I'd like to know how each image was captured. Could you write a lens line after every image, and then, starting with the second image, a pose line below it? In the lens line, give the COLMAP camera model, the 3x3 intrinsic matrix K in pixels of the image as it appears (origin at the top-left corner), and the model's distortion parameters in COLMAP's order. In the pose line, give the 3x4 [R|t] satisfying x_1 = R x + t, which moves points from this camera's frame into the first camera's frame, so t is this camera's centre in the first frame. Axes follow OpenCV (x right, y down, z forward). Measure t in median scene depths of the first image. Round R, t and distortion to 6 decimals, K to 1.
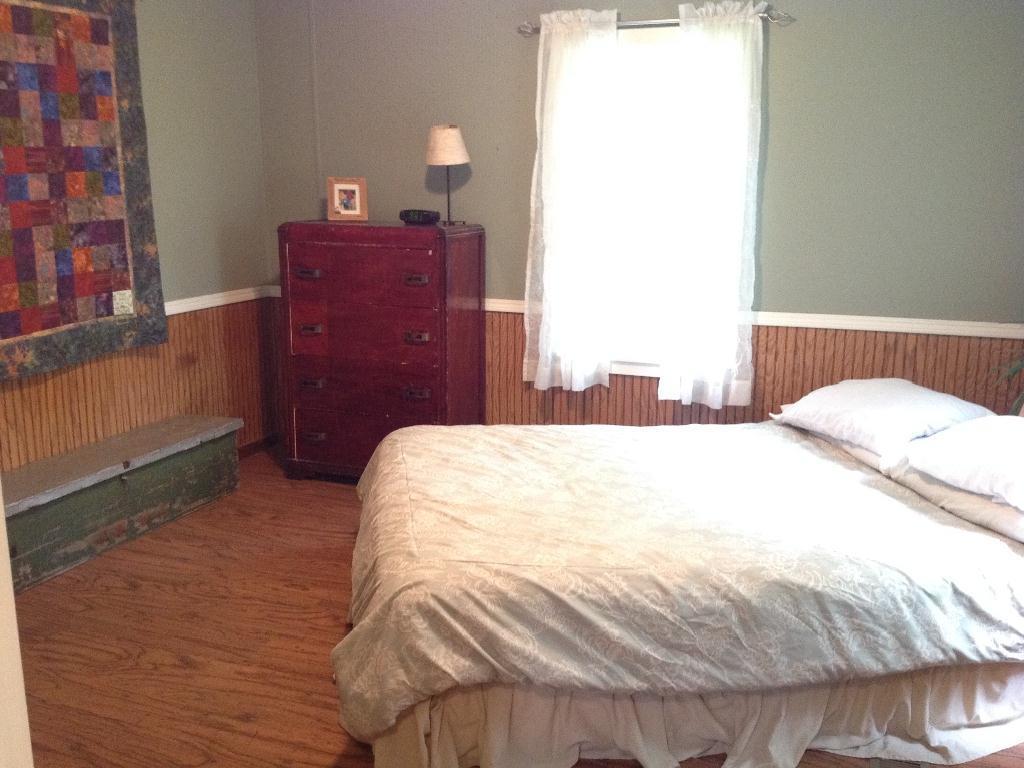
lens RADIAL K [[968.1, 0, 512.2], [0, 968.1, 382.4], [0, 0, 1]] dist [0.022025, 0.000000]
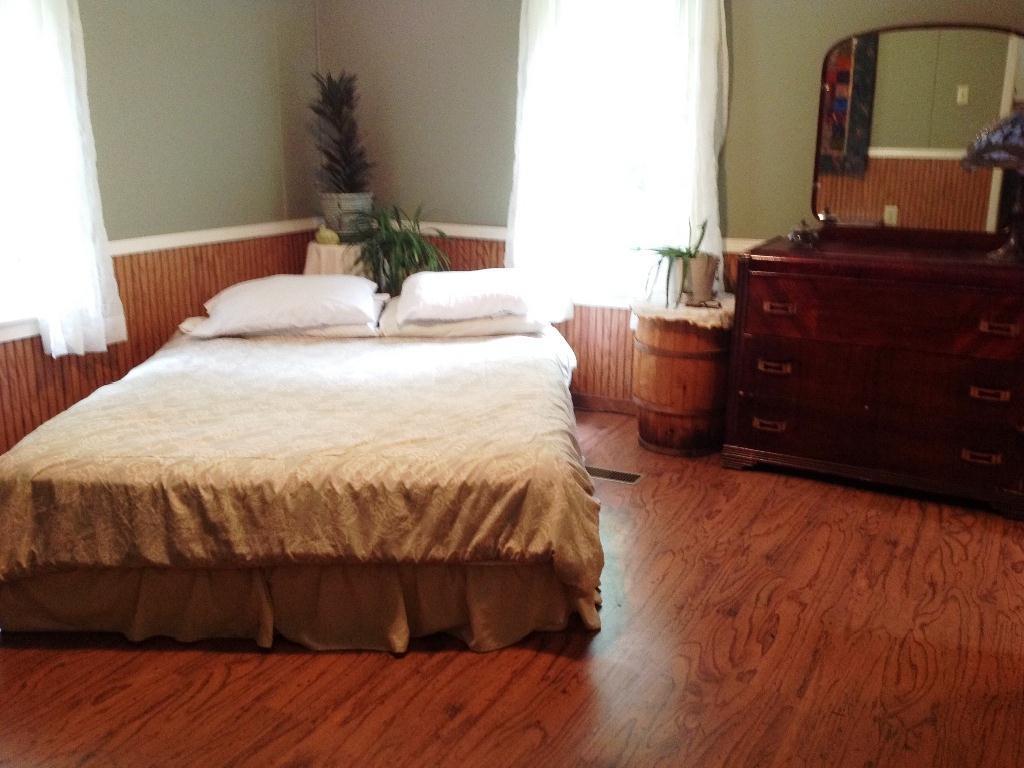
lens RADIAL K [[968.1, 0, 511.8], [0, 968.1, 384.1], [0, 0, 1]] dist [0.022025, 0.000000]
pose [[0.132019, -0.263794, 0.955502, -0.933732], [0.196854, 0.951717, 0.235551, -0.125787], [-0.971504, 0.156997, 0.177574, 0.665045]]
